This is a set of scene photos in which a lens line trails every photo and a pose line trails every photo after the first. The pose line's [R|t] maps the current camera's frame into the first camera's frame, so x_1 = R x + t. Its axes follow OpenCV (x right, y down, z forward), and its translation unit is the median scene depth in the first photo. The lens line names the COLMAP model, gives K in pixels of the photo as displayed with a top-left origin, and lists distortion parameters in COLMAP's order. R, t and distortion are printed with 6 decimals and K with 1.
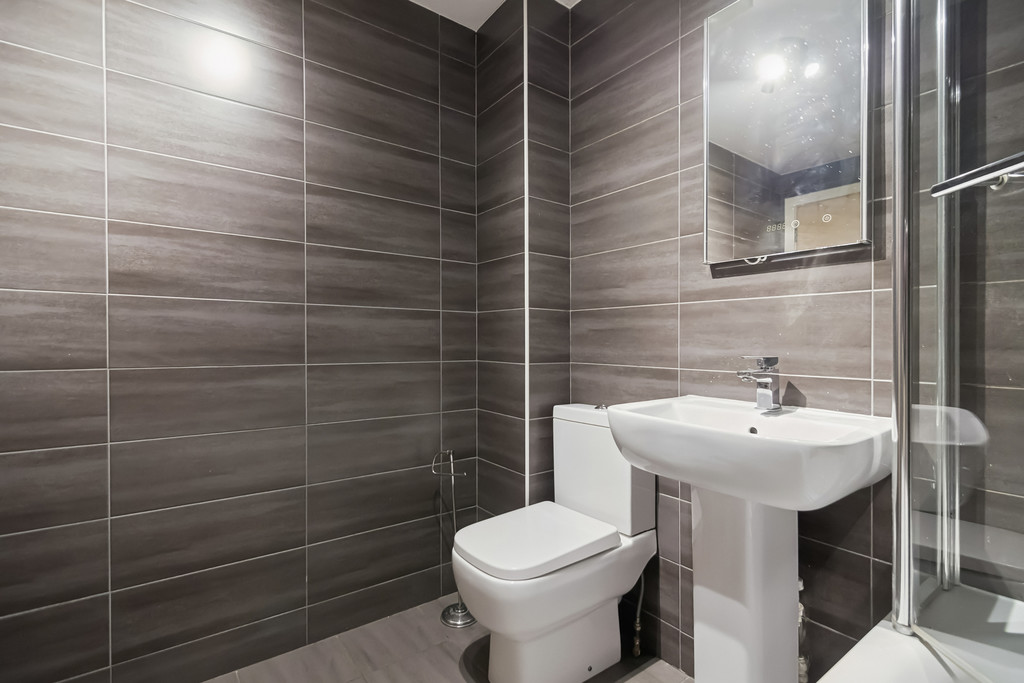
lens RADIAL K [[469.6, 0, 576.5], [0, 469.6, 344.3], [0, 0, 1]] dist [-0.002424, -0.000265]
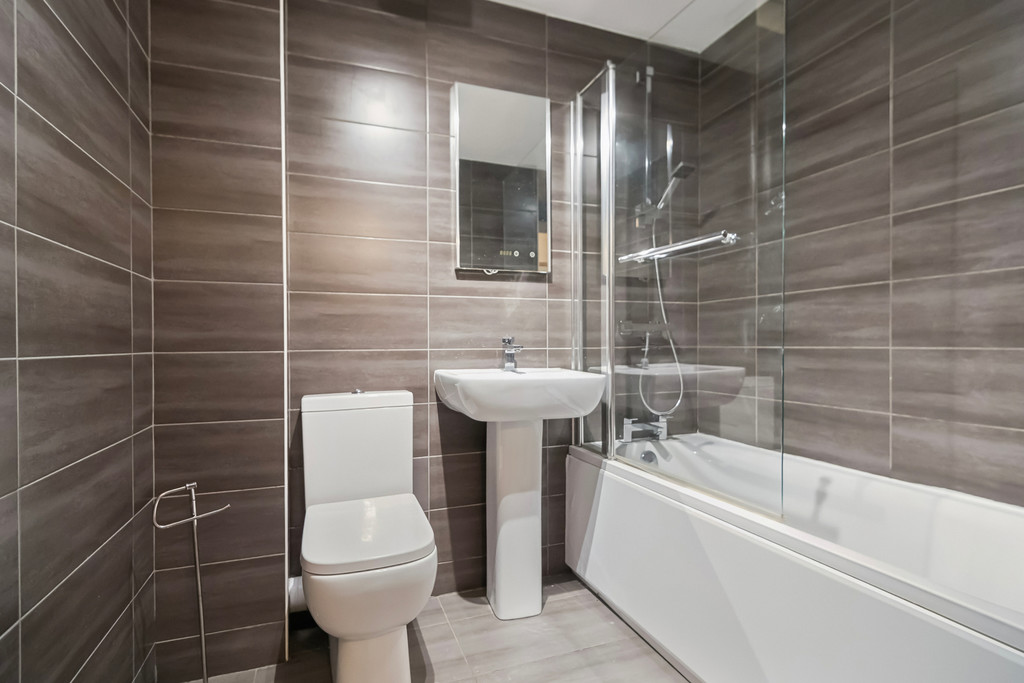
lens RADIAL K [[486.5, 0, 473.0], [0, 486.5, 336.4], [0, 0, 1]] dist [0.000441, -0.000406]
pose [[0.361017, 0.006967, 0.932533, -0.894787], [0.015973, 0.999779, -0.013653, 0.036263], [-0.932423, 0.019825, 0.360826, 0.429494]]
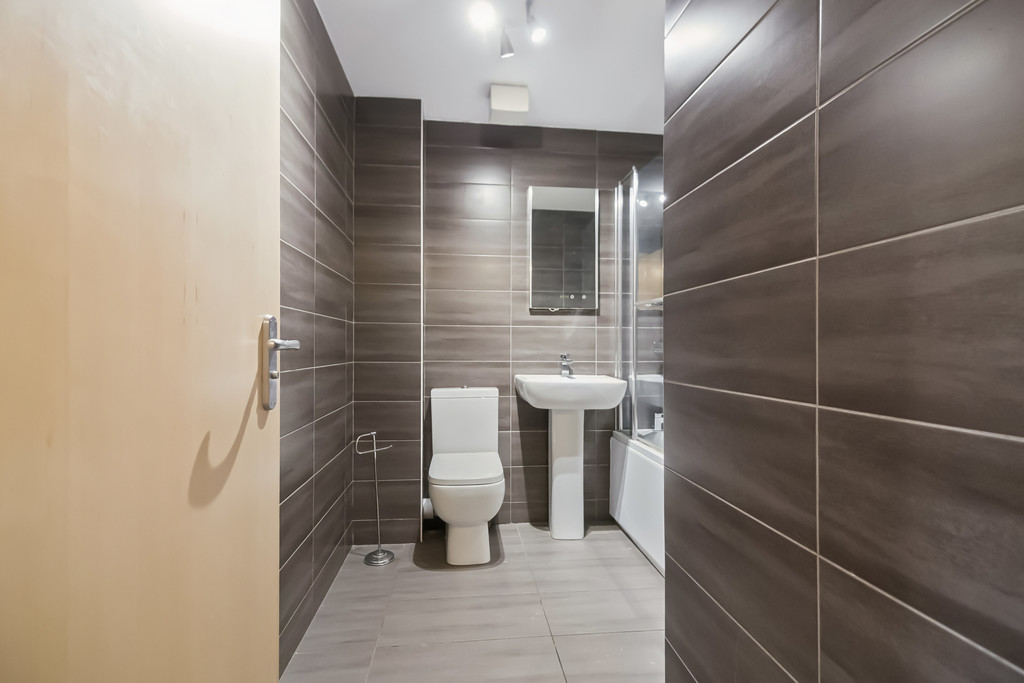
lens RADIAL K [[475.9, 0, 512.0], [0, 475.9, 341.5], [0, 0, 1]] dist [-0.020113, -0.000464]
pose [[0.532913, 0.008196, 0.846131, -1.345764], [0.002810, 0.999930, -0.011455, -0.004924], [-0.846166, 0.008482, 0.532853, -0.007680]]
